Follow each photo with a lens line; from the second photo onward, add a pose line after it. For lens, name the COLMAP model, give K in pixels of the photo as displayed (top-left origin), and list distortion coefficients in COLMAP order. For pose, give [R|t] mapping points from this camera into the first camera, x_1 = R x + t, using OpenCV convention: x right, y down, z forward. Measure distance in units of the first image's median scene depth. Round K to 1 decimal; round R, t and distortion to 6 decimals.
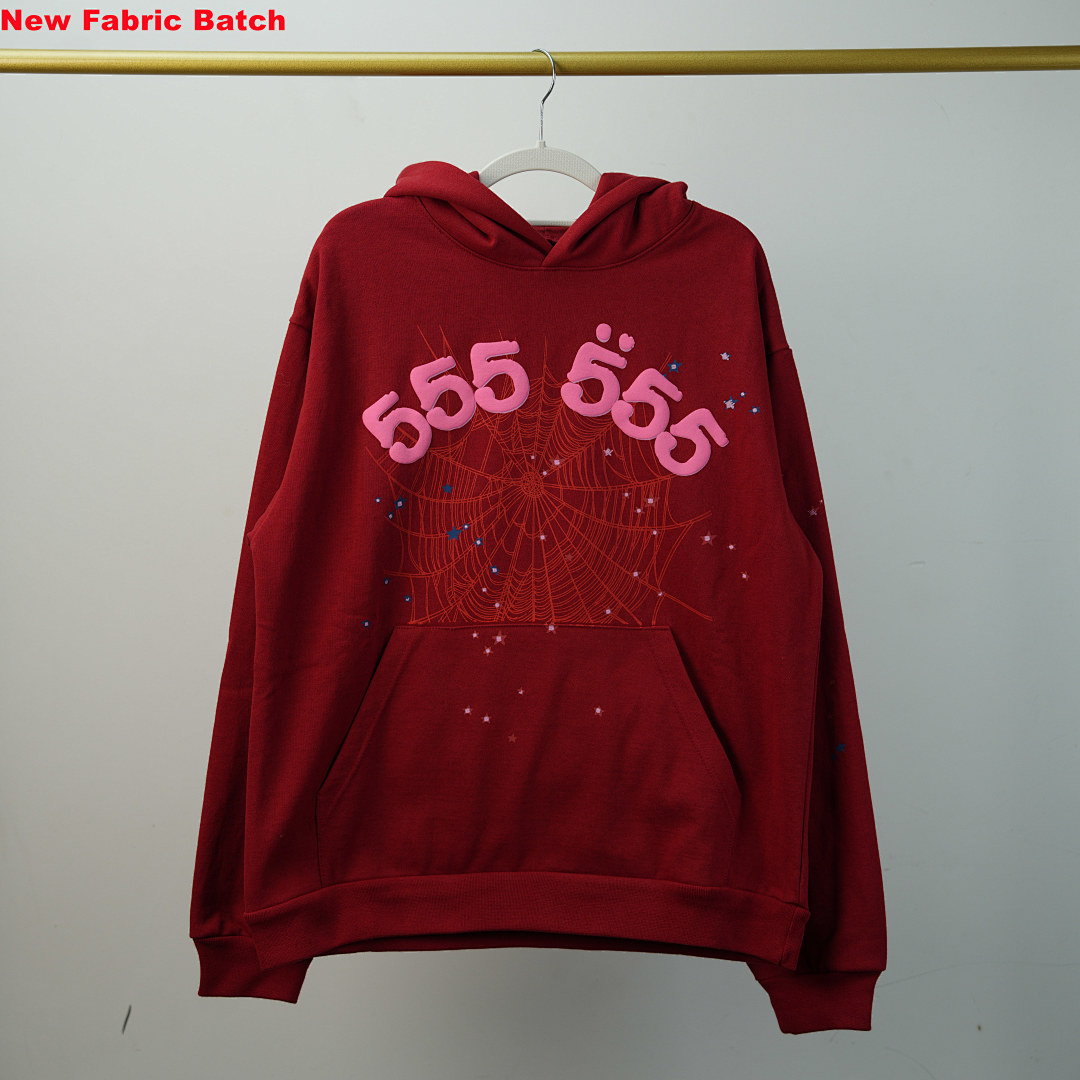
lens RADIAL K [[2927.6, 0, 523.9], [0, 2927.6, 553.8], [0, 0, 1]] dist [0.274284, -0.131460]
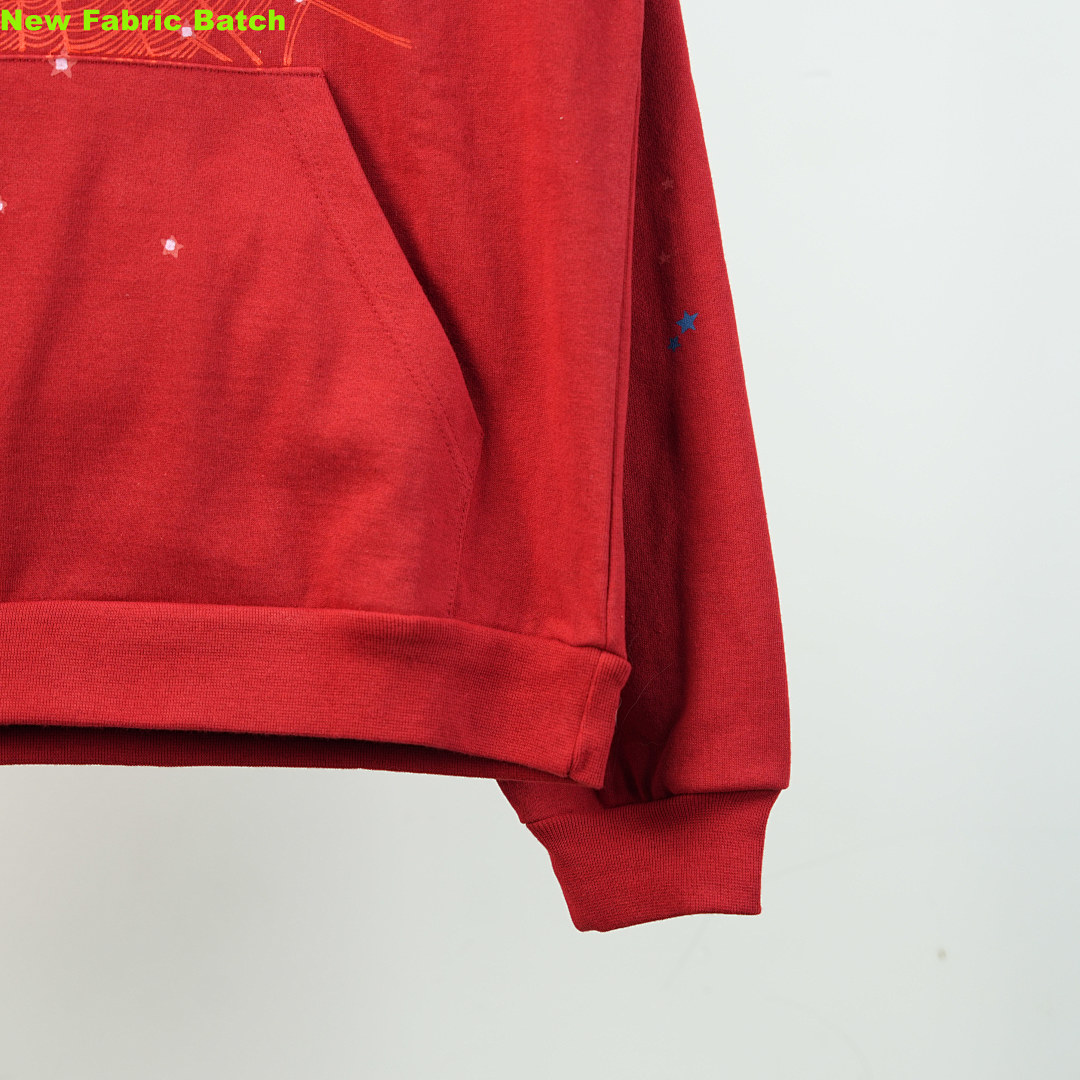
lens RADIAL K [[2927.6, 0, 523.9], [0, 2927.6, 553.8], [0, 0, 1]] dist [0.274284, -0.131460]
pose [[0.997874, -0.020117, 0.061989, 0.051518], [0.022252, 0.999176, -0.033940, 0.119866], [-0.061255, 0.035247, 0.997500, 0.533378]]
